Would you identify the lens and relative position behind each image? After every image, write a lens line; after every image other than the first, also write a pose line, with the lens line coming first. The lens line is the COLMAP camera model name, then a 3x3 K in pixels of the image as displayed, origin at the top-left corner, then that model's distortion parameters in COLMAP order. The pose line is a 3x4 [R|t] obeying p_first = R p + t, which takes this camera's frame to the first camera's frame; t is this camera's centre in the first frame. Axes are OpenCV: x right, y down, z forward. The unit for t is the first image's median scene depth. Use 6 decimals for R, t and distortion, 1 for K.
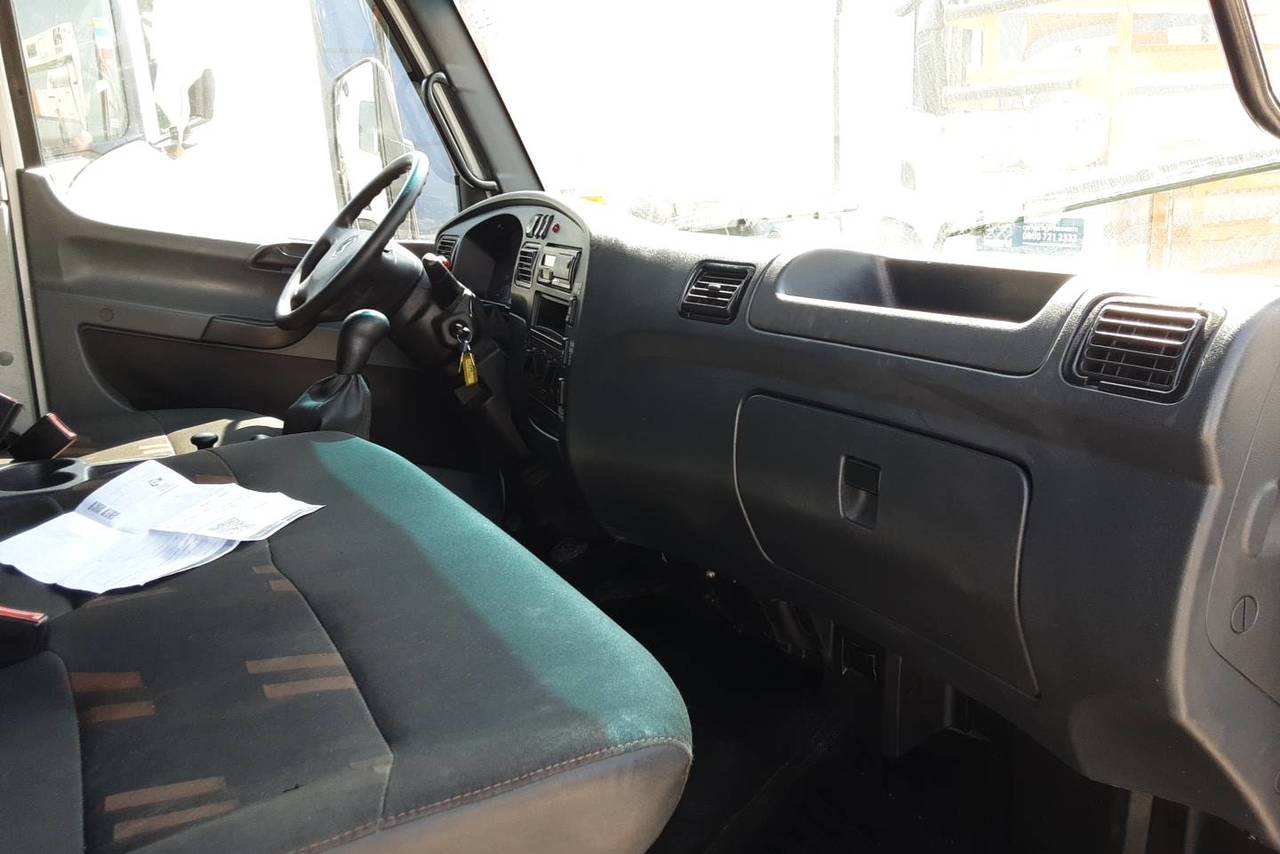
lens RADIAL K [[1053.6, 0, 640.0], [0, 1053.6, 427.0], [0, 0, 1]] dist [0.274708, -0.448166]
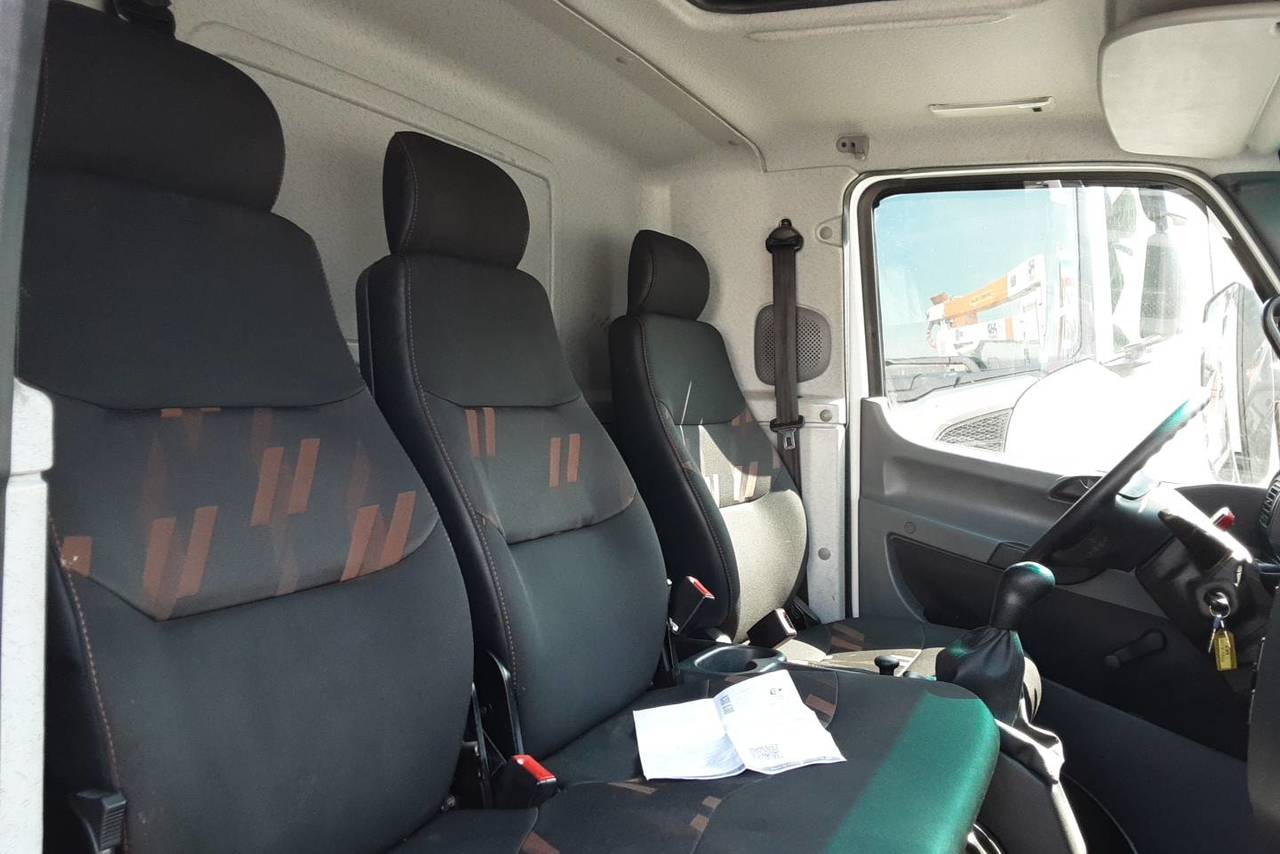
lens RADIAL K [[1053.6, 0, 640.0], [0, 1053.6, 427.0], [0, 0, 1]] dist [0.274708, -0.448166]
pose [[0.580813, 0.050680, -0.812458, 0.233204], [-0.191140, 0.978648, -0.075596, -0.069798], [0.791279, 0.199200, 0.578098, 0.142537]]
